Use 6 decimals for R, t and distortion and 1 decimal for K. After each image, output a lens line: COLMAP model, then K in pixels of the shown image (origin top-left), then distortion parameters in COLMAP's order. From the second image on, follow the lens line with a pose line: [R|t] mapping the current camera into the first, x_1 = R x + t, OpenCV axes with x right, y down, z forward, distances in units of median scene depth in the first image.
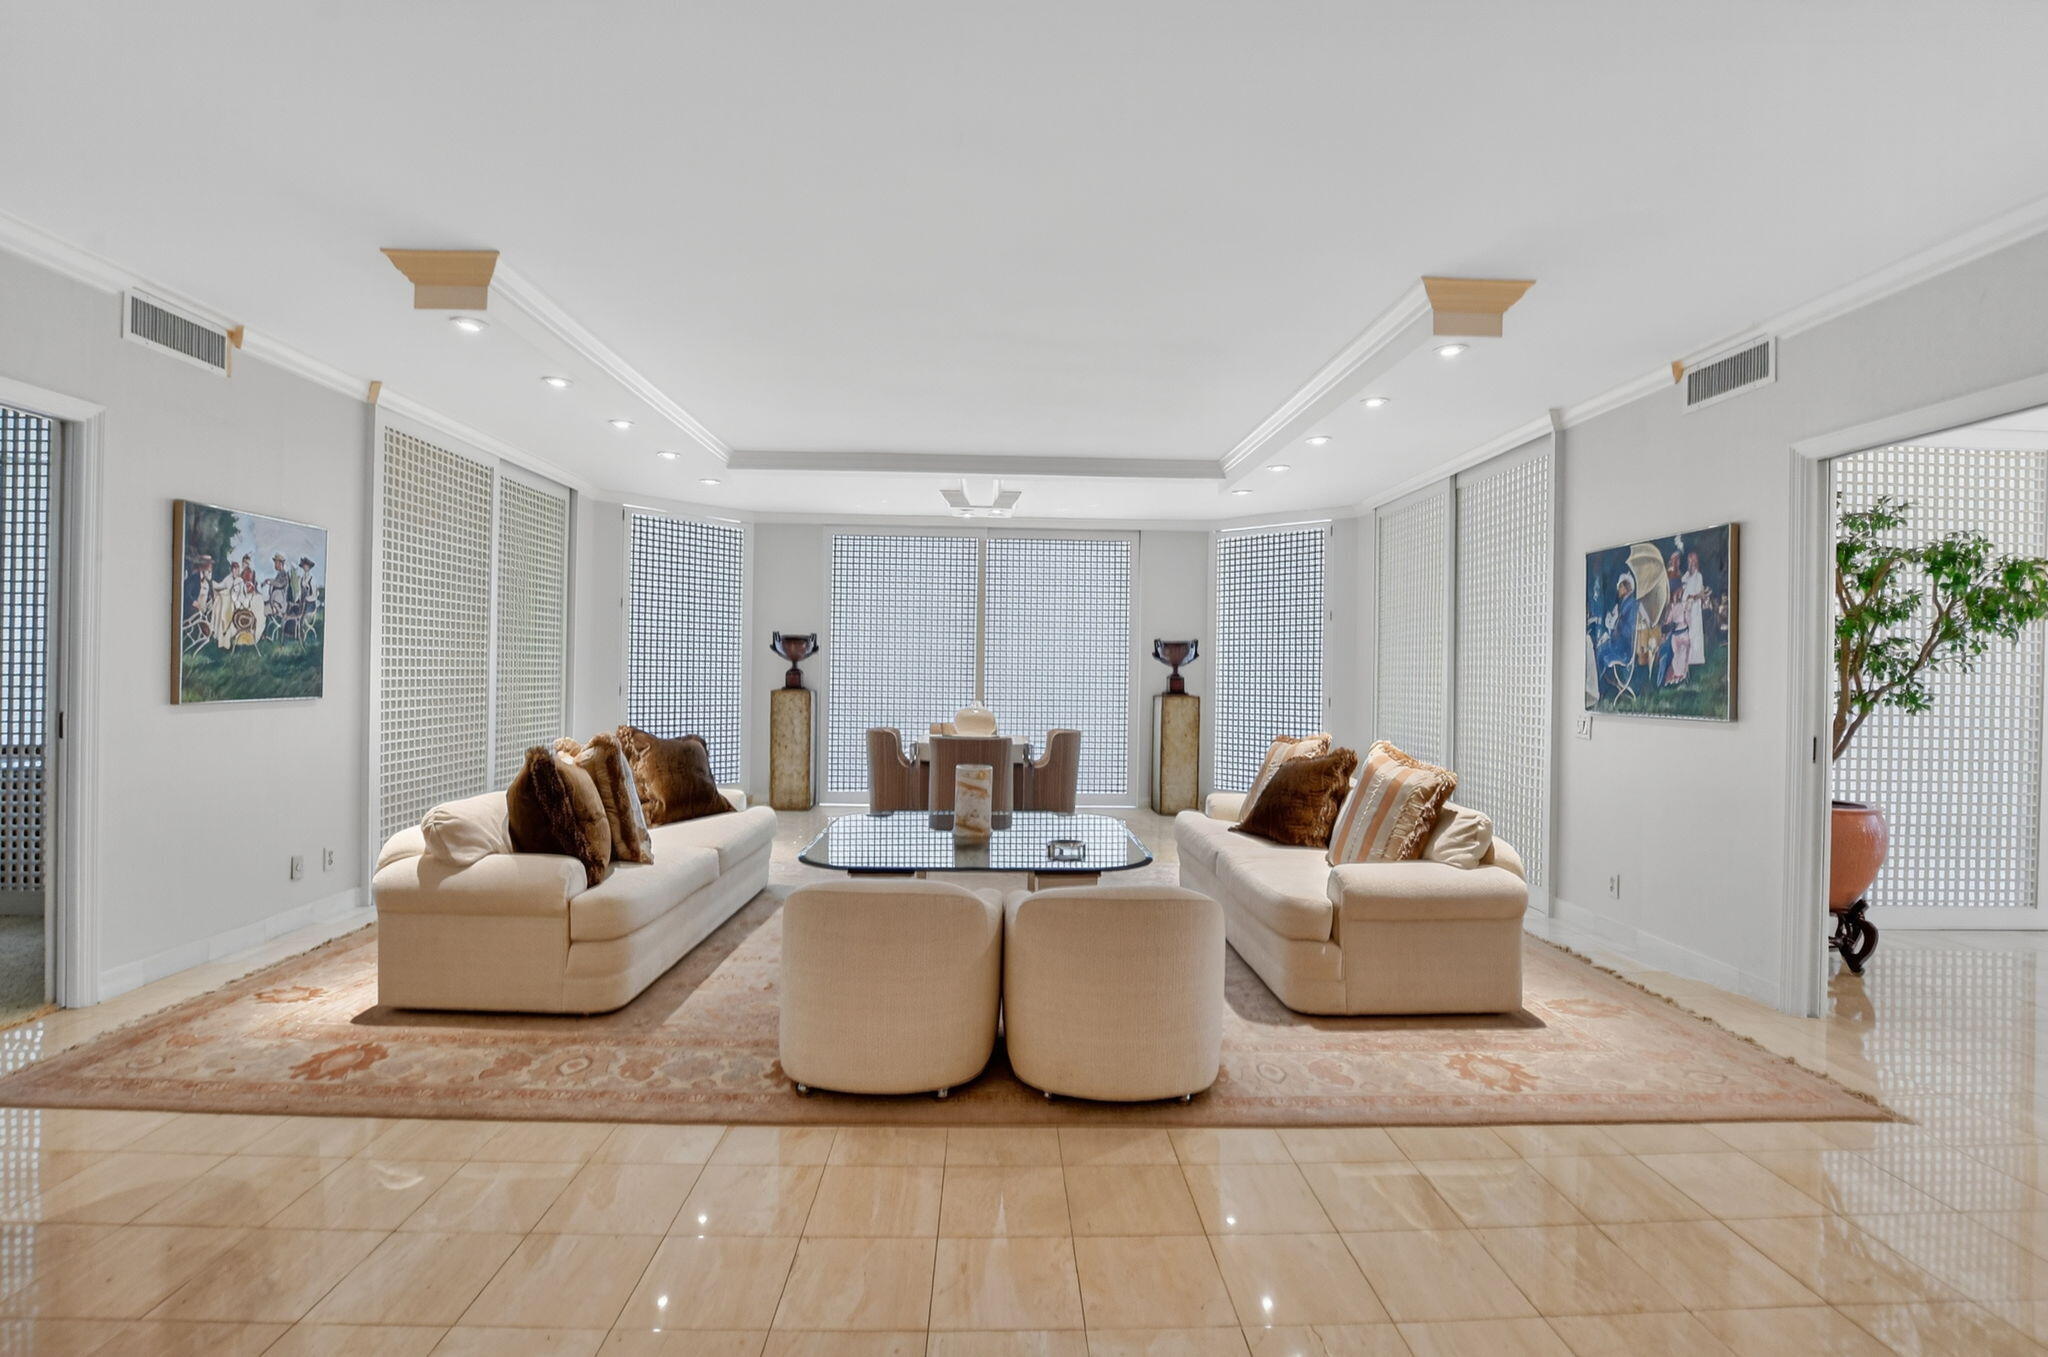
lens RADIAL K [[944.9, 0, 1024.0], [0, 944.9, 678.5], [0, 0, 1]] dist [-0.032218, -0.000191]
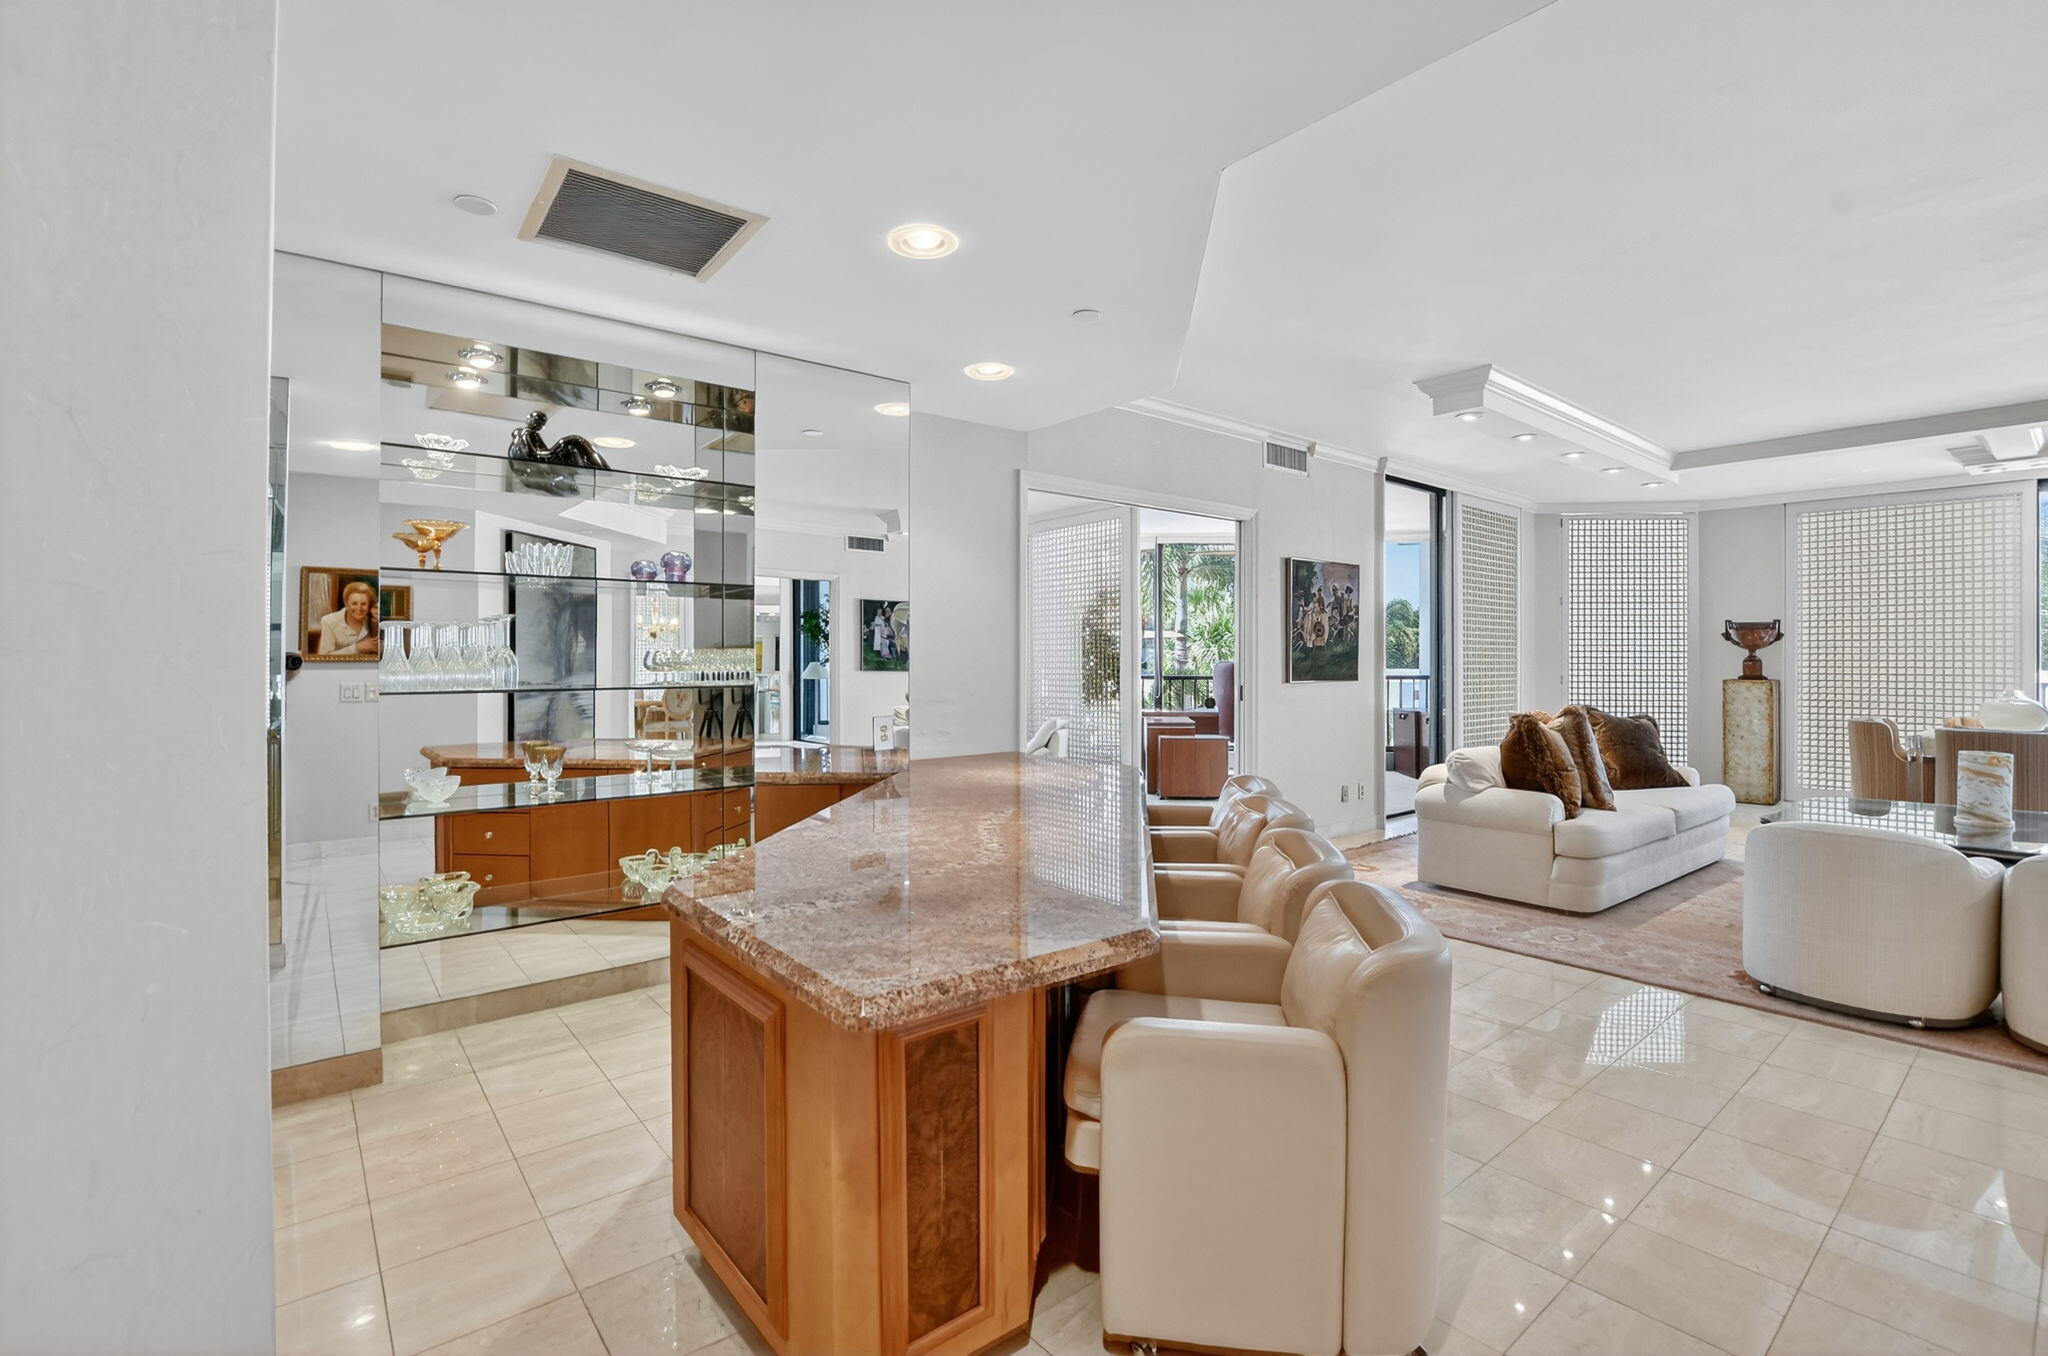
lens RADIAL K [[937.9, 0, 1027.1], [0, 937.9, 663.4], [0, 0, 1]] dist [-0.010033, -0.000100]
pose [[0.622954, -0.014971, -0.782115, 0.086608], [0.004014, 0.999865, -0.015942, 0.016780], [0.782248, 0.006791, 0.622930, -0.371351]]
